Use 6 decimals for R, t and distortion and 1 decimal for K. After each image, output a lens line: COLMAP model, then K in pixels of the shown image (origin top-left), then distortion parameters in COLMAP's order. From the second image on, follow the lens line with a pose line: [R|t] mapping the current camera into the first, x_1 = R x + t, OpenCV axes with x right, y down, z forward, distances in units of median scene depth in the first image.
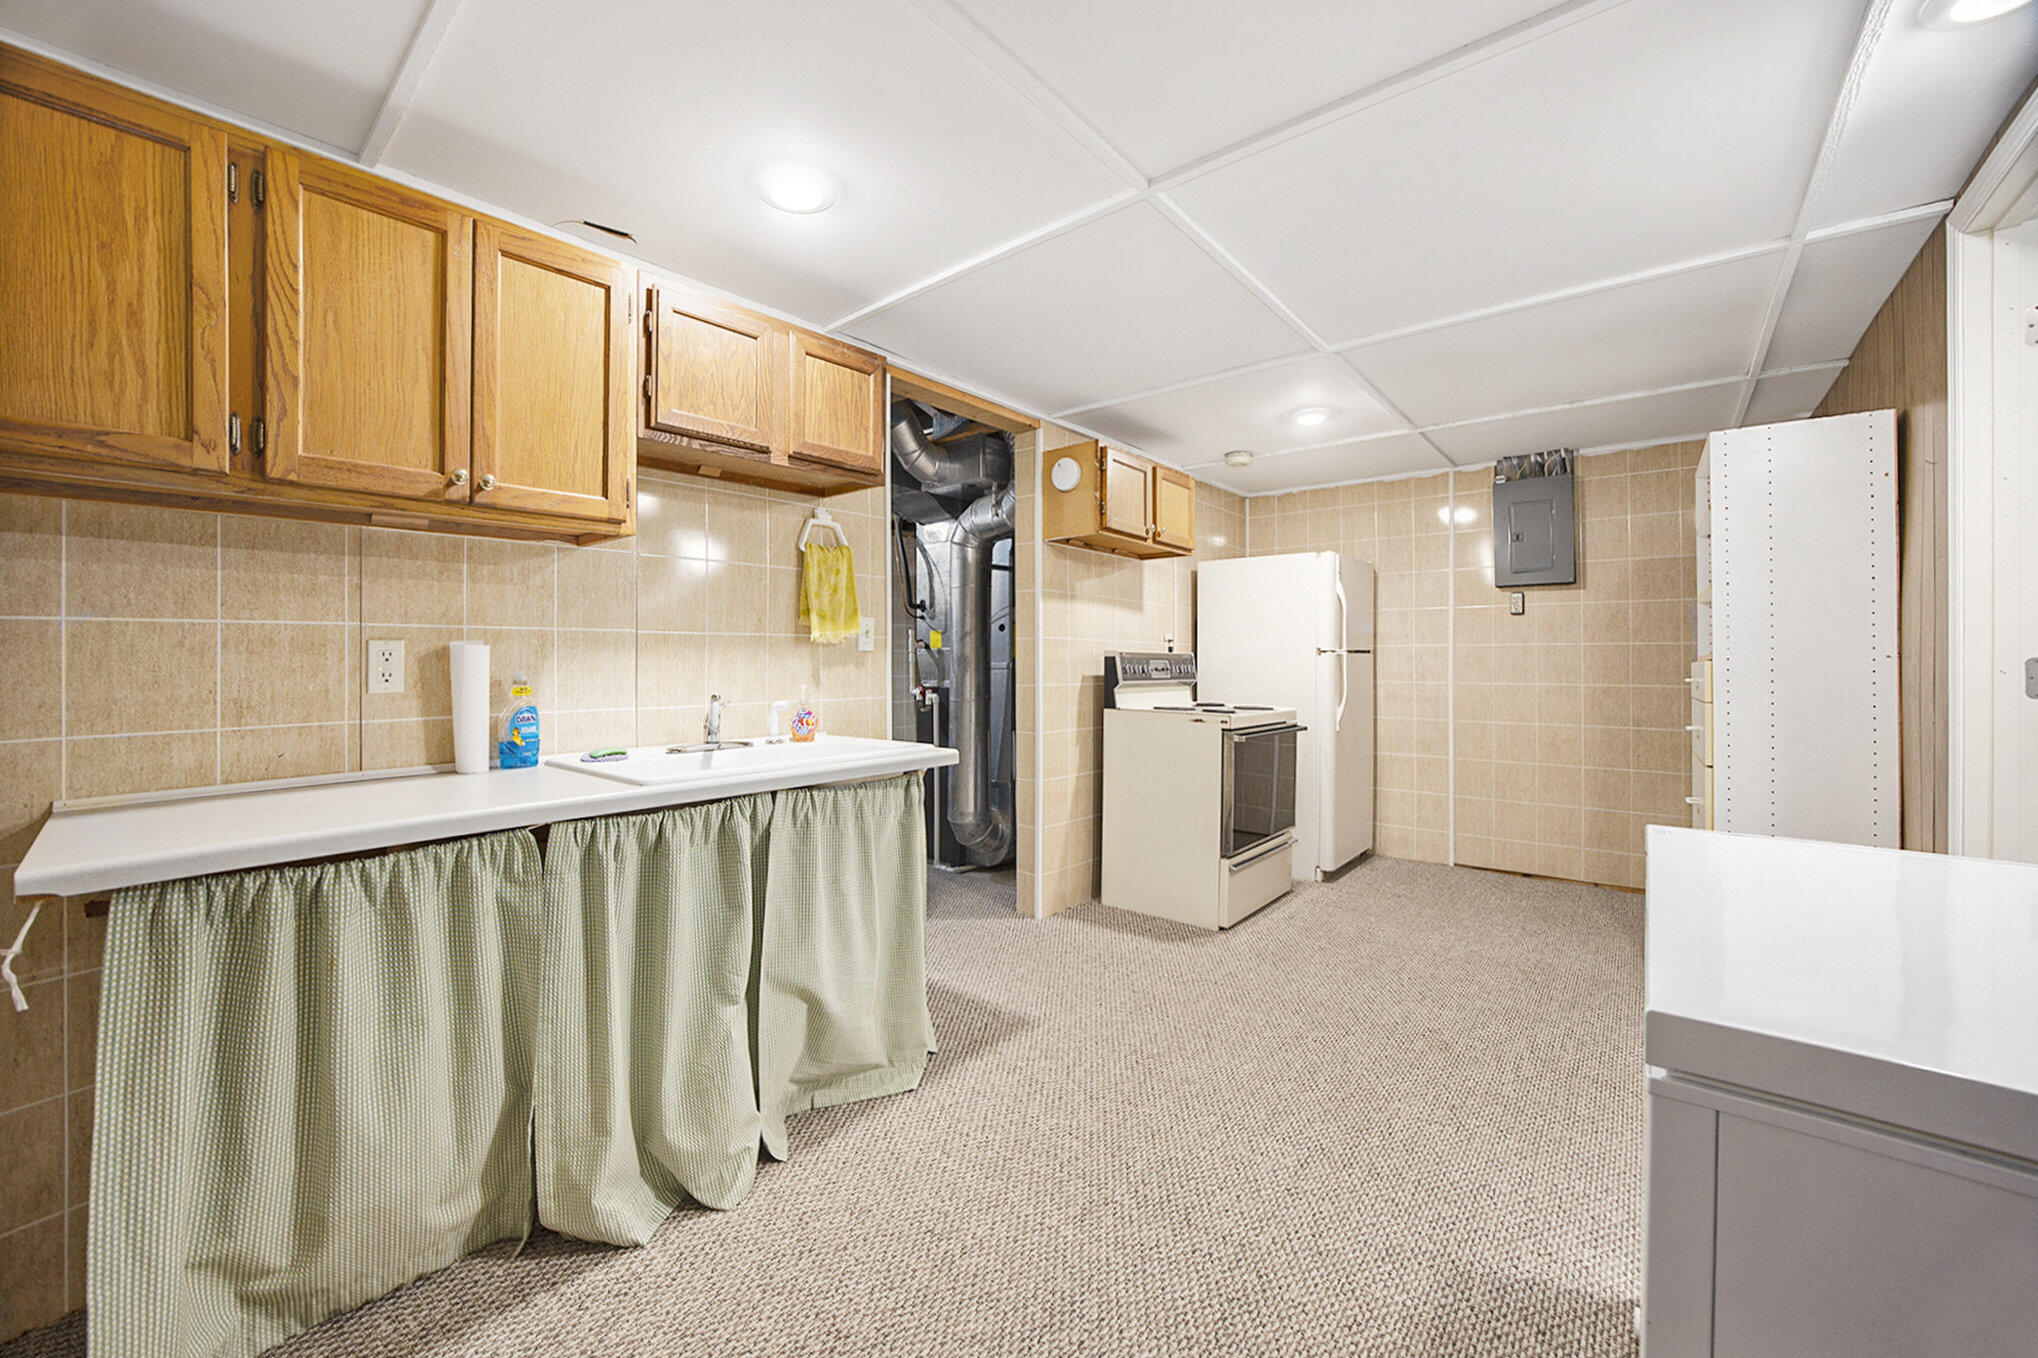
lens RADIAL K [[789.1, 0, 991.1], [0, 789.1, 659.0], [0, 0, 1]] dist [-0.026394, 0.000044]
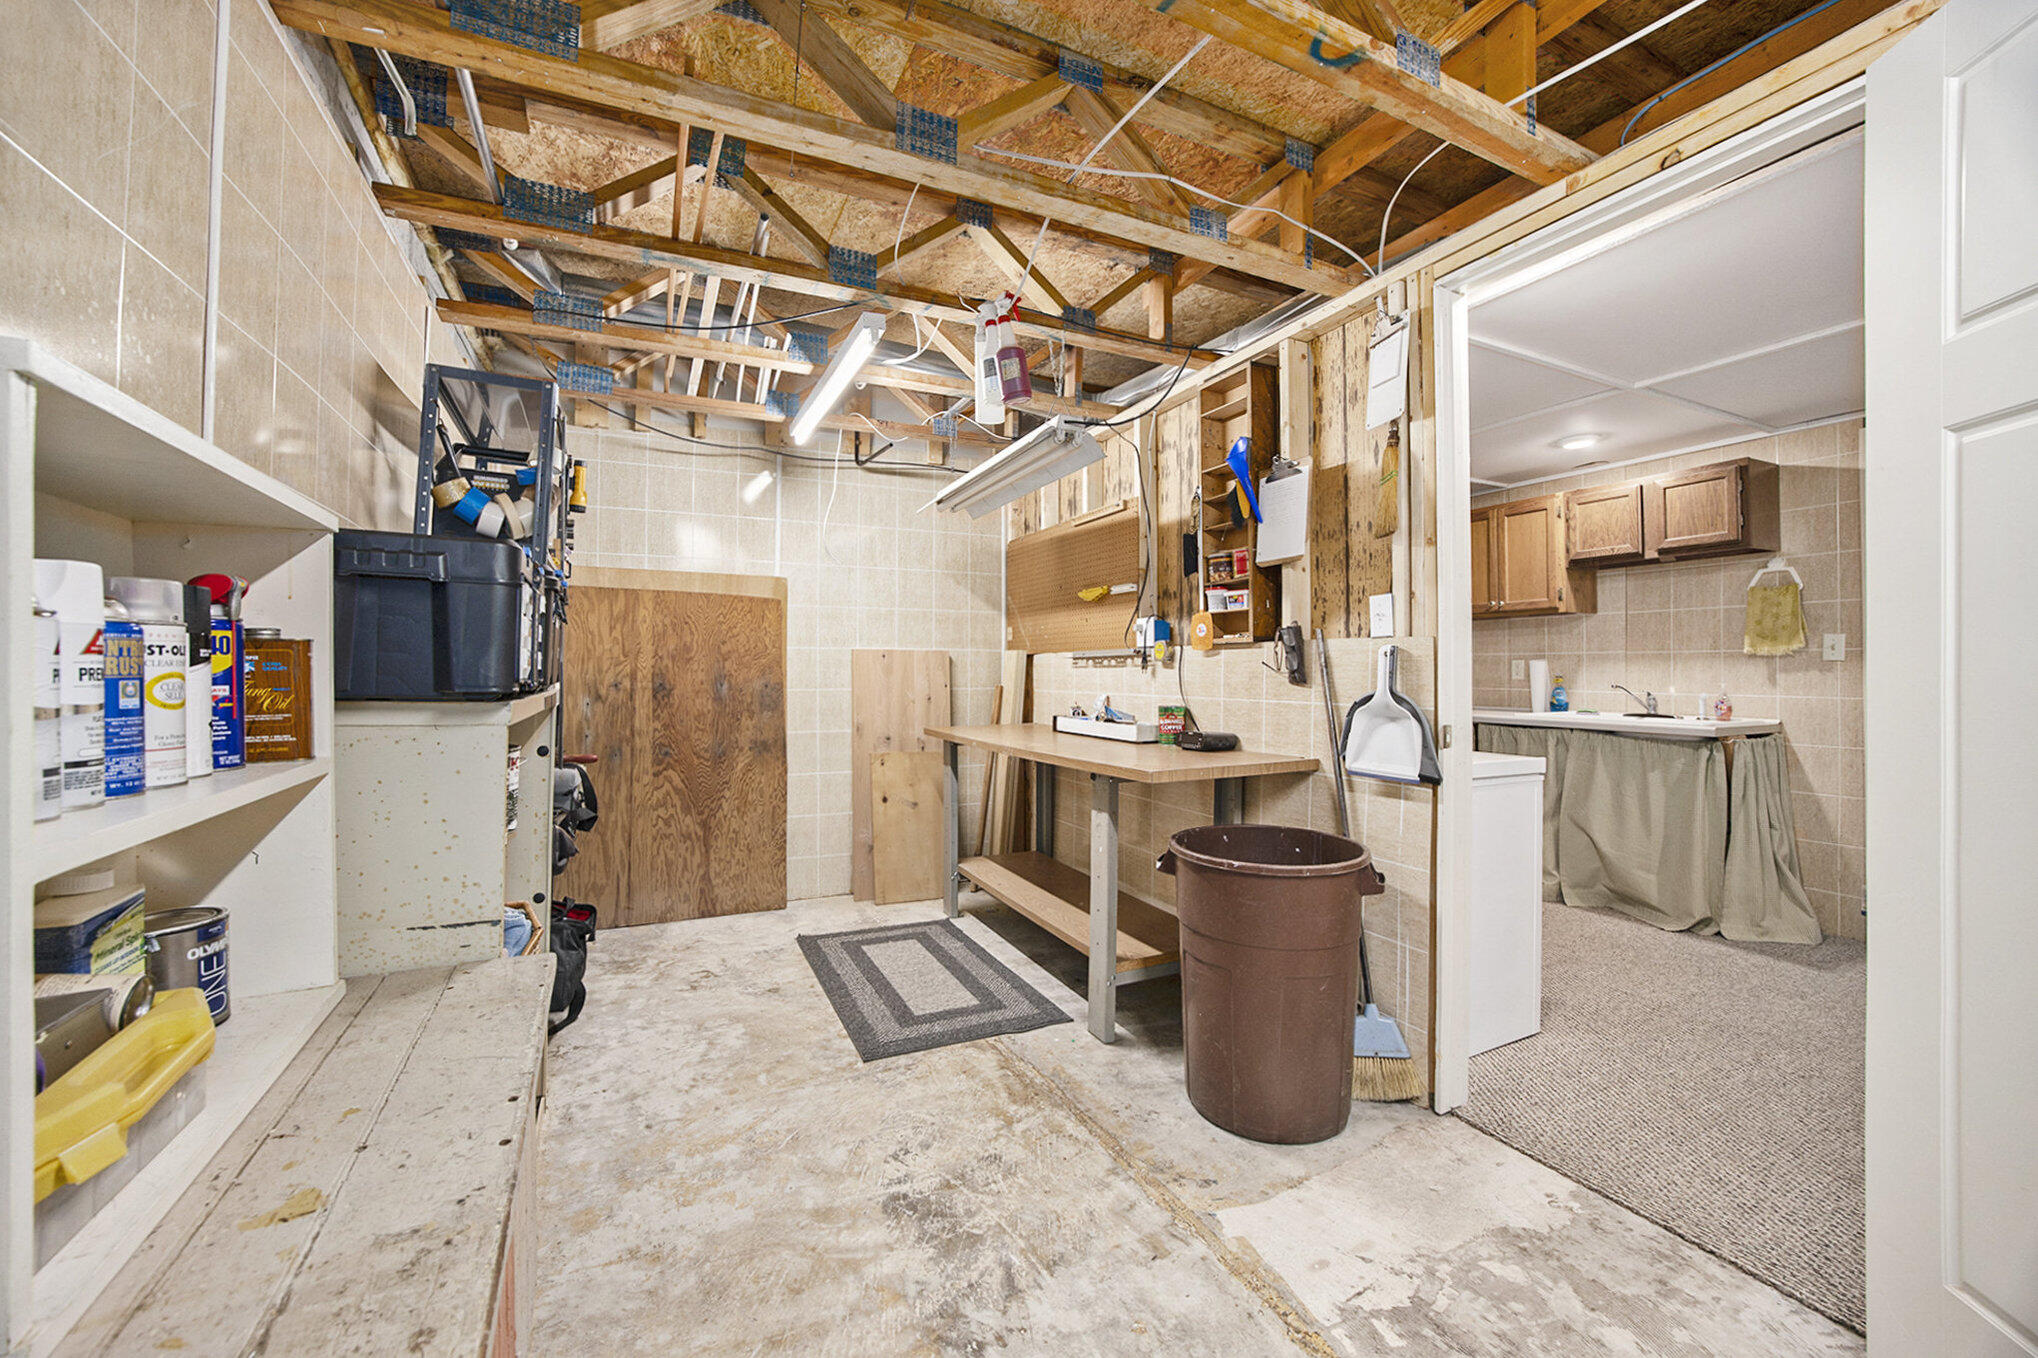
lens RADIAL K [[791.1, 0, 1021.8], [0, 791.1, 670.0], [0, 0, 1]] dist [-0.042486, 0.010856]
pose [[-0.403271, 0.000573, -0.915081, 1.980572], [-0.000654, 0.999999, 0.000914, 0.007238], [0.915081, 0.000967, -0.403270, 0.441737]]
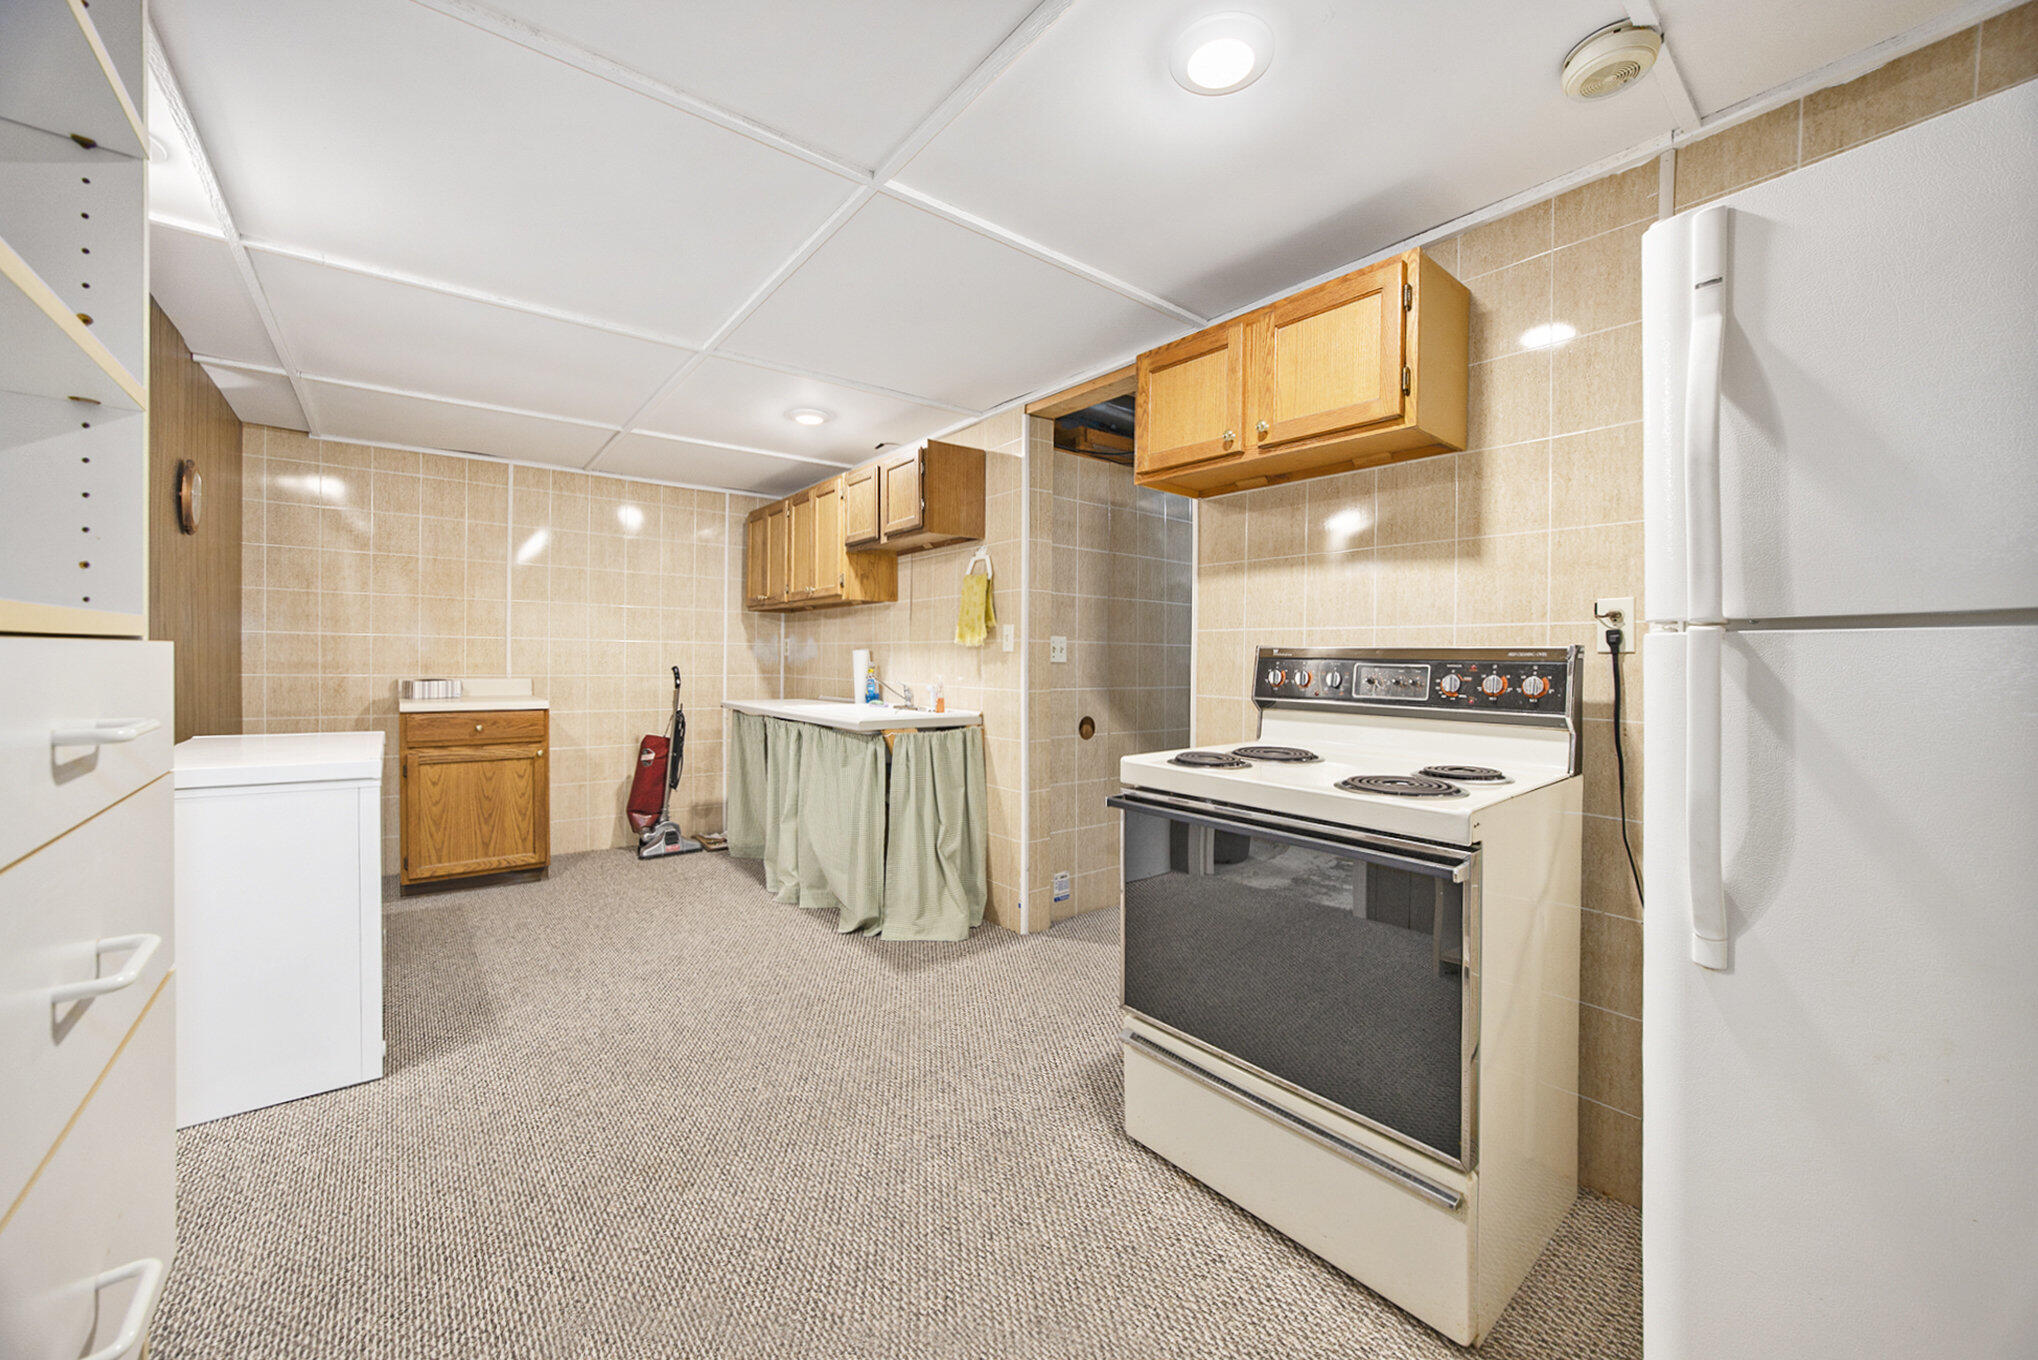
lens RADIAL K [[791.1, 0, 1021.8], [0, 791.1, 671.0], [0, 0, 1]] dist [-0.042486, 0.010856]
pose [[-0.173575, 0.014956, -0.984707, 1.424835], [-0.007403, 0.999837, 0.016491, 0.001116], [0.984793, 0.010152, -0.173436, 1.684575]]
